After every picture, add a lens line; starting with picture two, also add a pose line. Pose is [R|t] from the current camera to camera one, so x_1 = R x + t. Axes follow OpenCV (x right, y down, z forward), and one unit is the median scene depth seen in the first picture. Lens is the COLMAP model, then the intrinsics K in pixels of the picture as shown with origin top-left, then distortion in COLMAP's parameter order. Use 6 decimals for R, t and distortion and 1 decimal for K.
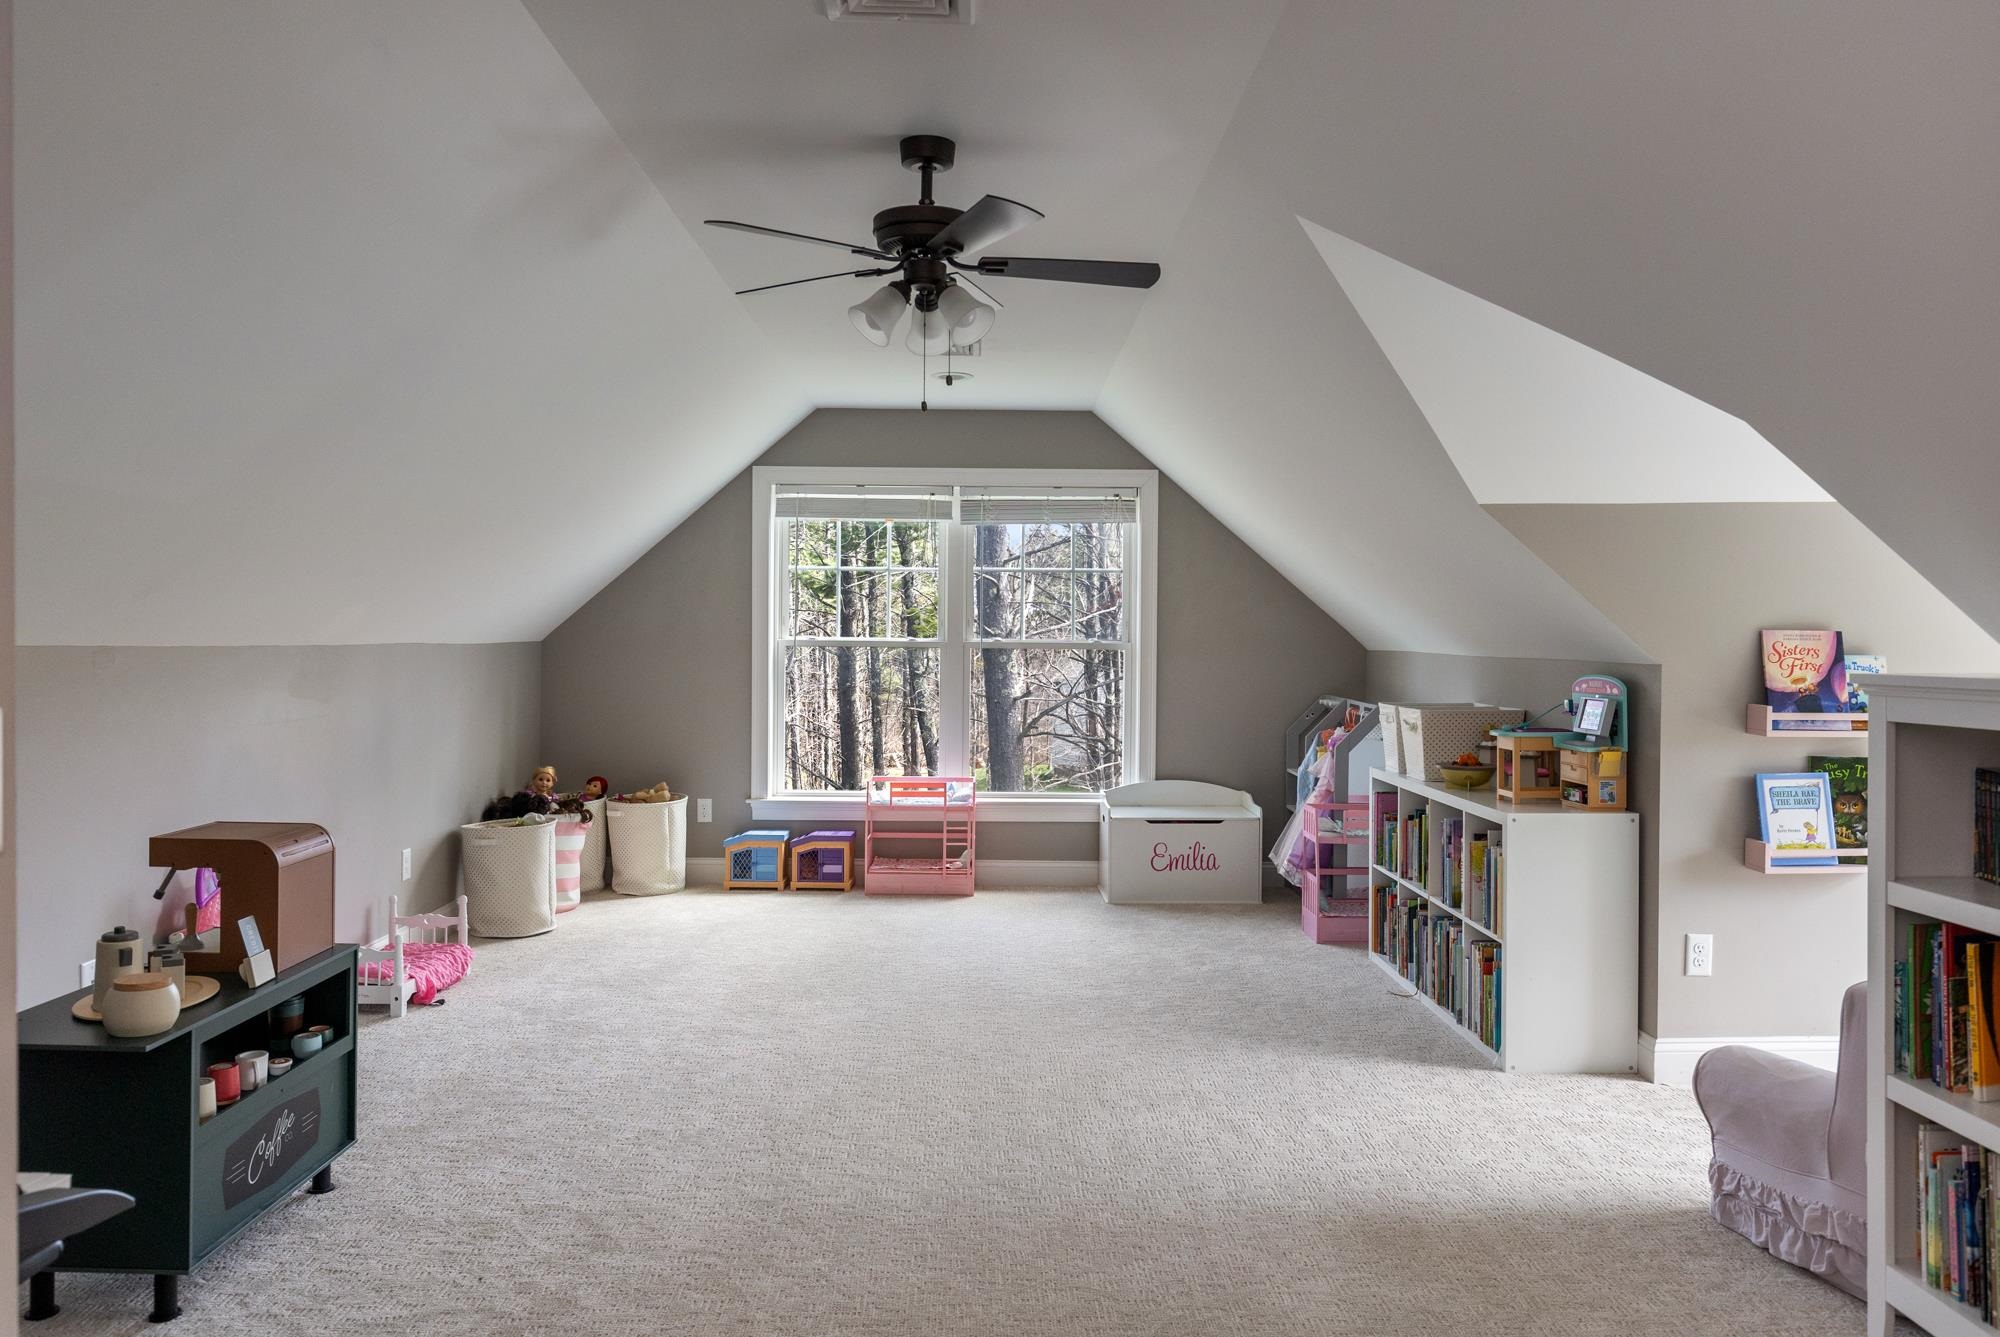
lens RADIAL K [[1387.1, 0, 998.9], [0, 1387.1, 634.2], [0, 0, 1]] dist [0.001660, 0.000215]
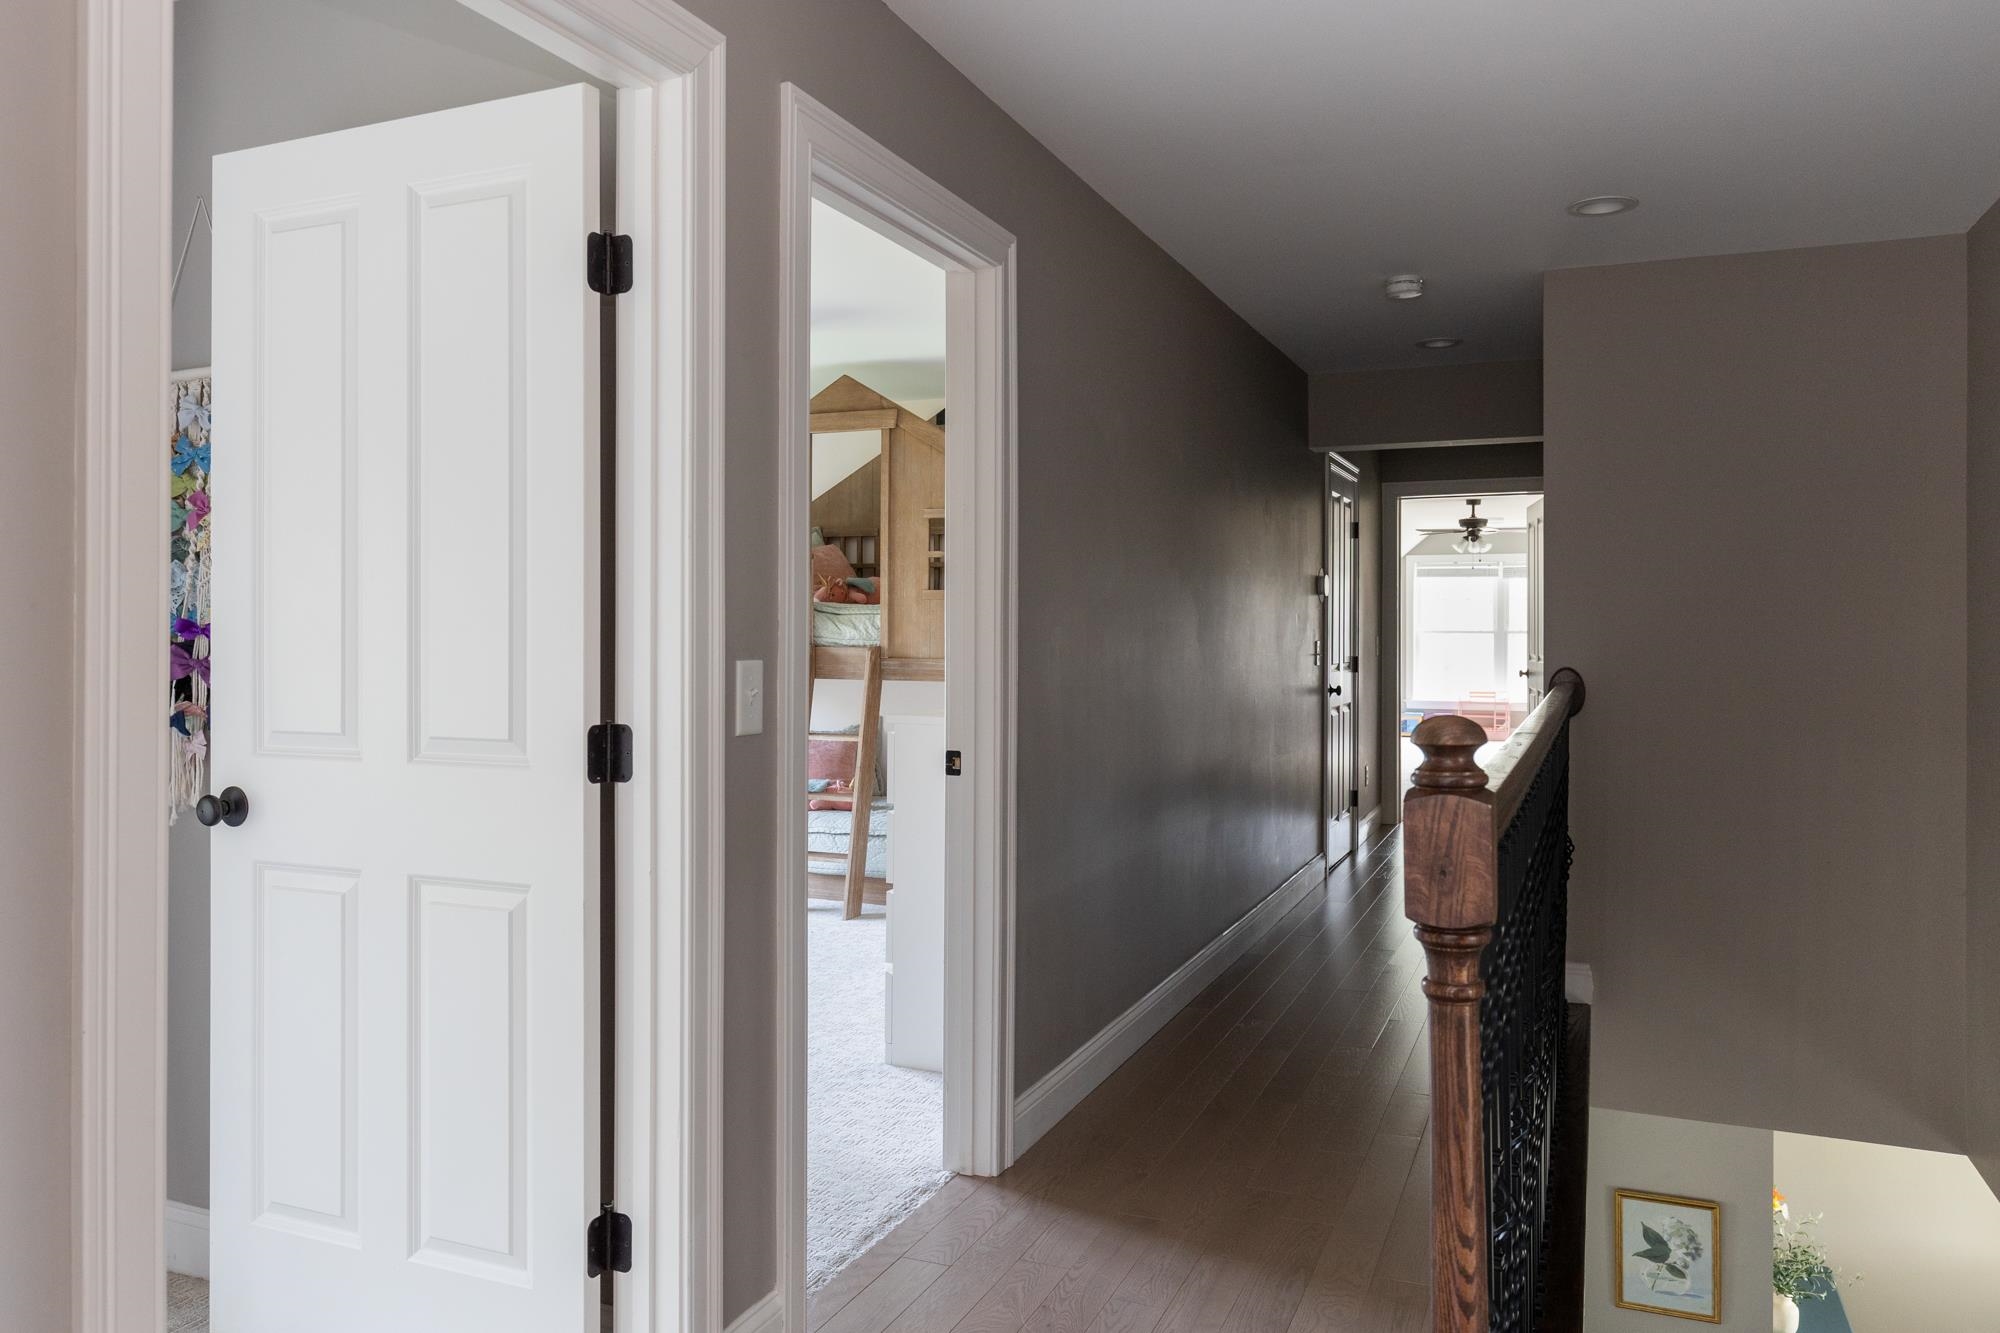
lens RADIAL K [[1387.1, 0, 998.9], [0, 1387.1, 632.2], [0, 0, 1]] dist [0.001660, 0.000215]
pose [[0.914370, -0.008583, -0.404789, 0.156076], [0.007147, 0.999962, -0.005059, 0.014841], [0.404817, 0.001733, 0.914396, -1.596959]]
